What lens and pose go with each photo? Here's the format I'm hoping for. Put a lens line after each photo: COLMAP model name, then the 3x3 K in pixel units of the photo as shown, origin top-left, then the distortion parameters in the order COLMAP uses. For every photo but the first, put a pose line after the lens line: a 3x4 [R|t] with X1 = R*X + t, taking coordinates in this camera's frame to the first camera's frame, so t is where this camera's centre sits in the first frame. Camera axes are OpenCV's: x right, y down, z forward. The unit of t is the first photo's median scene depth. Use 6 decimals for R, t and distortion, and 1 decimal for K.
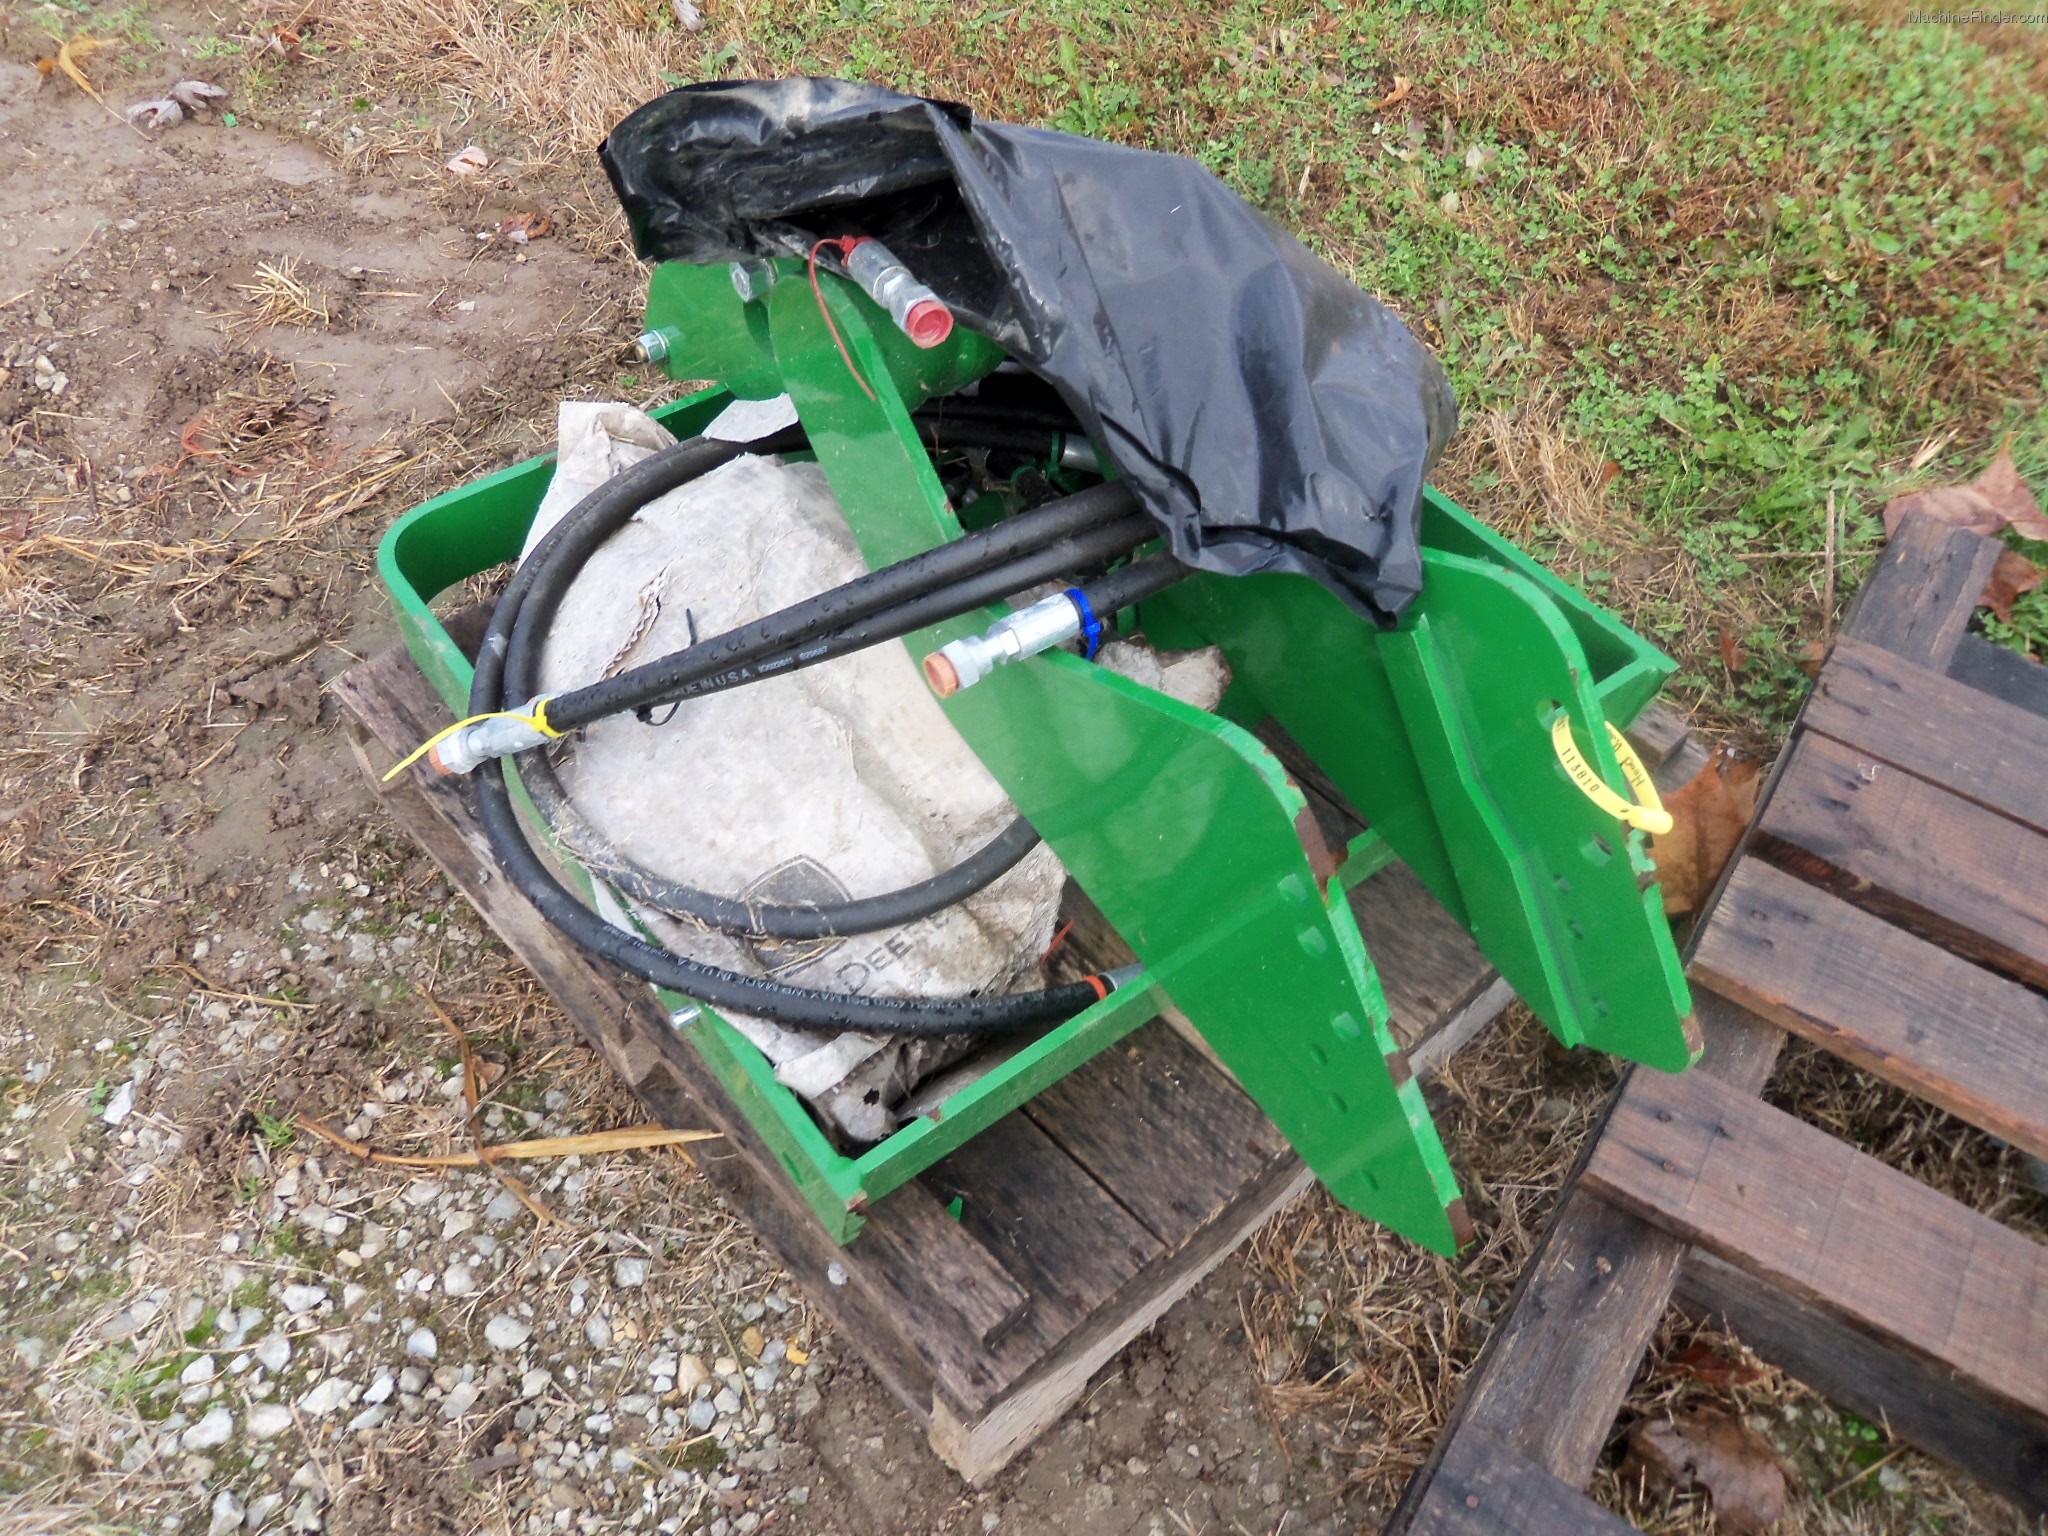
lens RADIAL K [[1675.3, 0, 1024.0], [0, 1675.3, 768.0], [0, 0, 1]] dist [-0.015836, -0.001008]
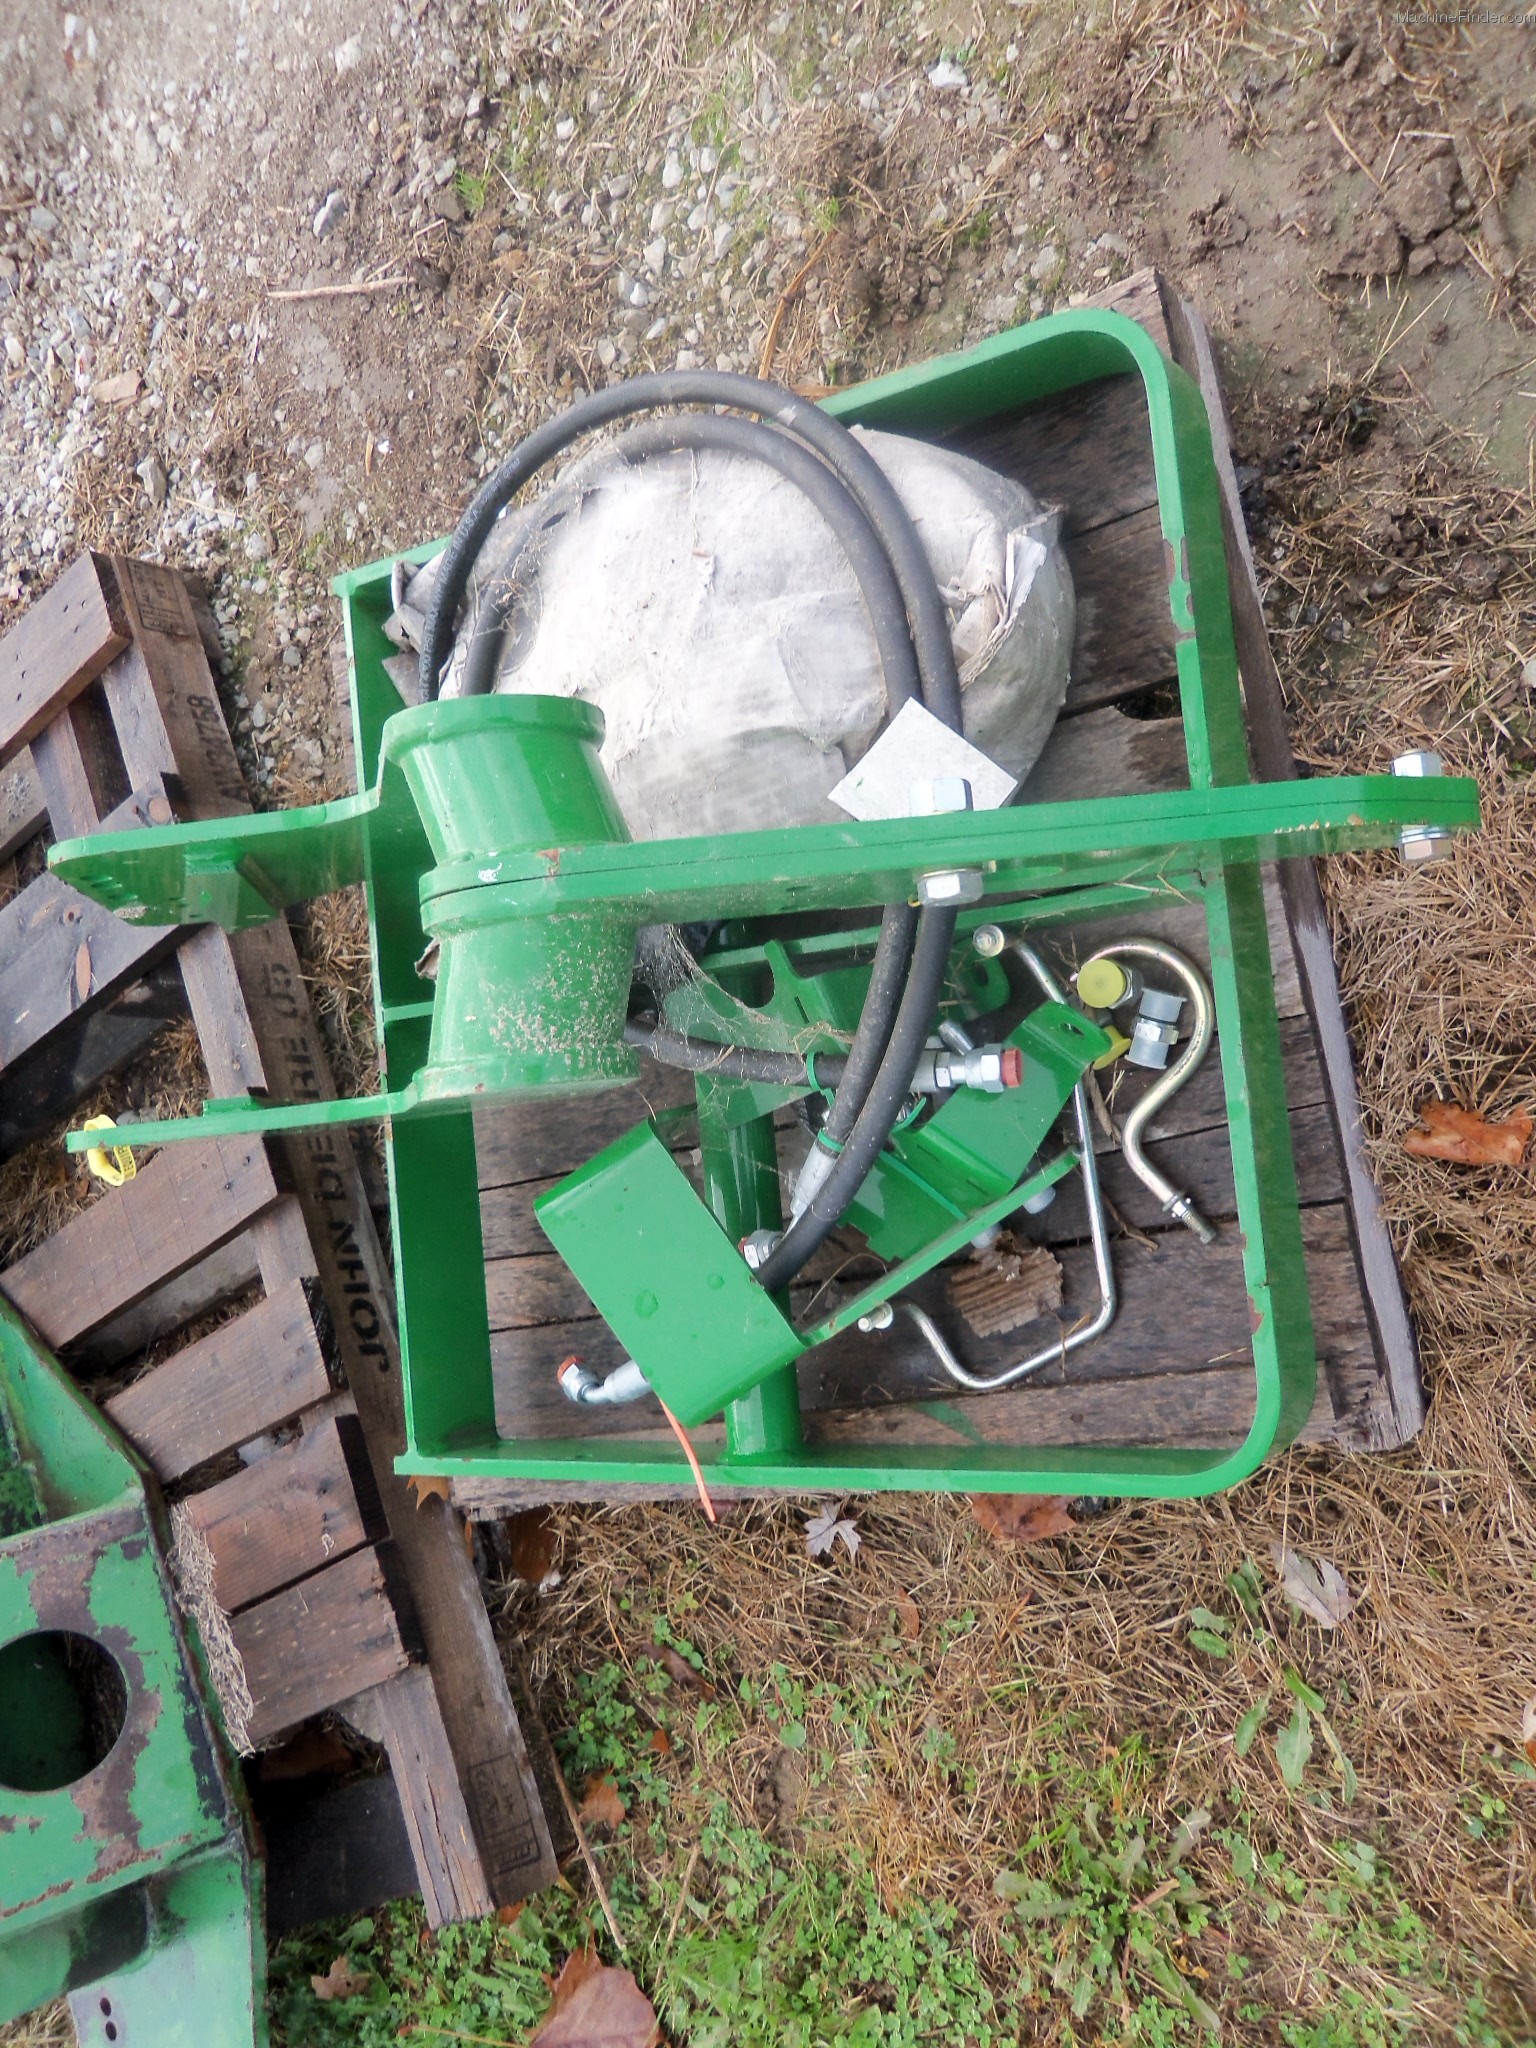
lens RADIAL K [[1685.4, 0, 768.0], [0, 1685.4, 1024.0], [0, 0, 1]] dist [-0.041343, 0.073687]
pose [[-0.435809, 0.862224, 0.258147, -0.262816], [-0.211358, -0.376839, 0.901843, -1.053592], [0.874871, 0.338470, 0.346467, 0.787597]]
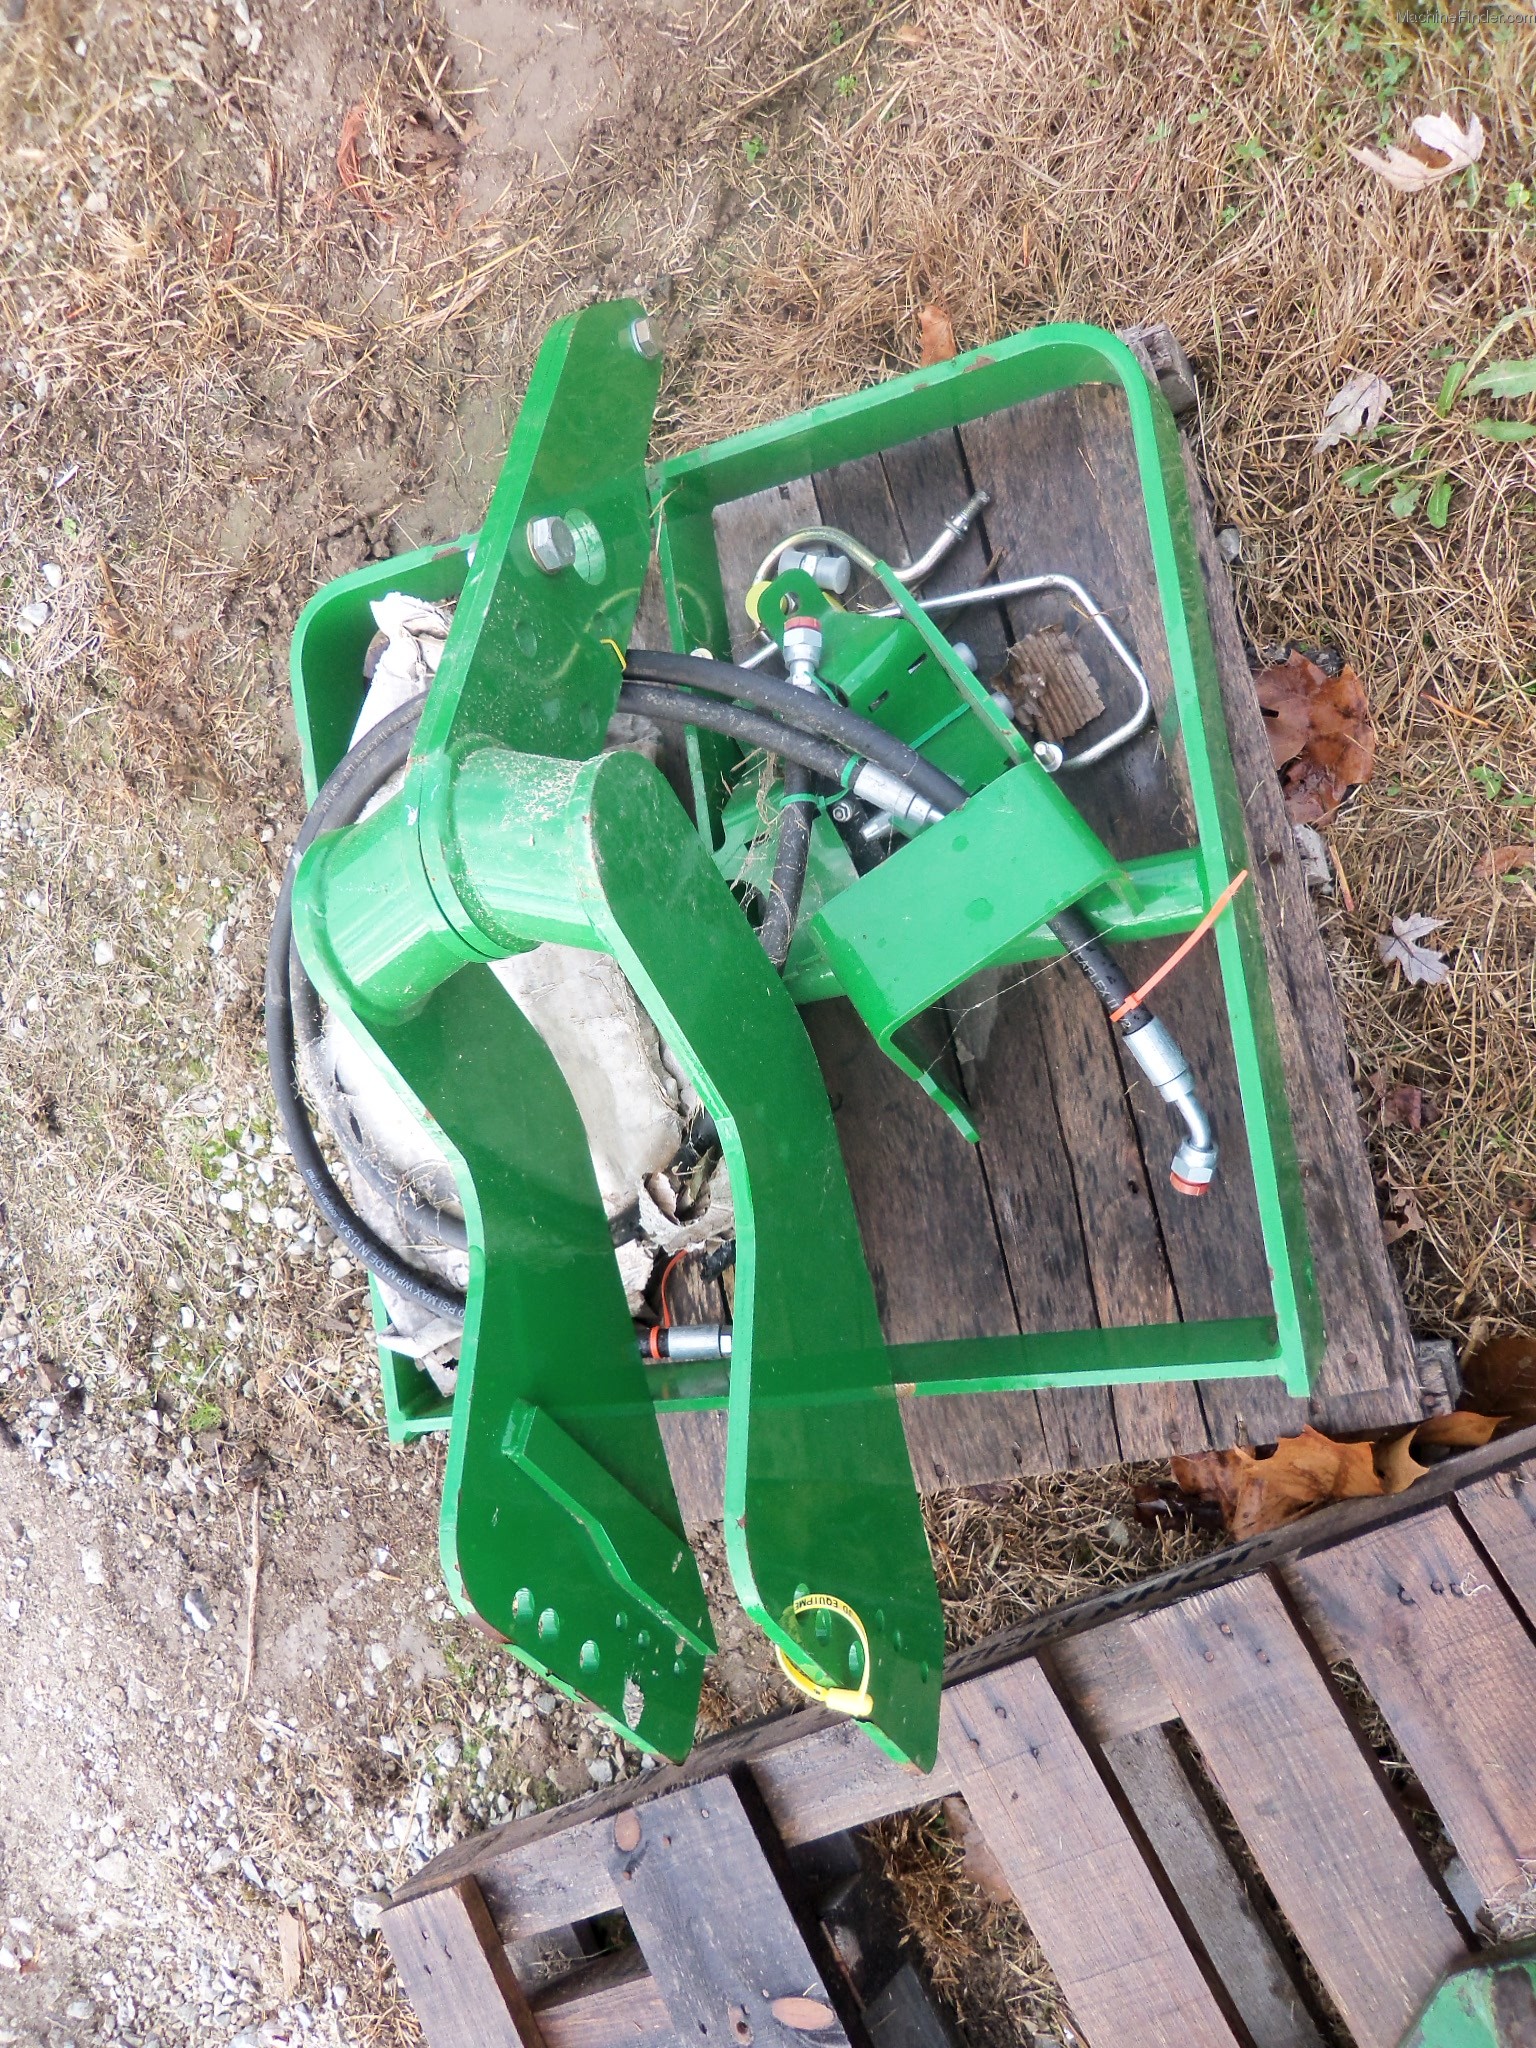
lens RADIAL K [[1695.4, 0, 769.4], [0, 1695.4, 1072.7], [0, 0, 1]] dist [-0.008463, -0.011186]
pose [[0.782672, 0.478402, -0.398191, 0.472541], [-0.020624, 0.659313, 0.751586, -0.862493], [0.622093, -0.580032, 0.525892, 0.510841]]
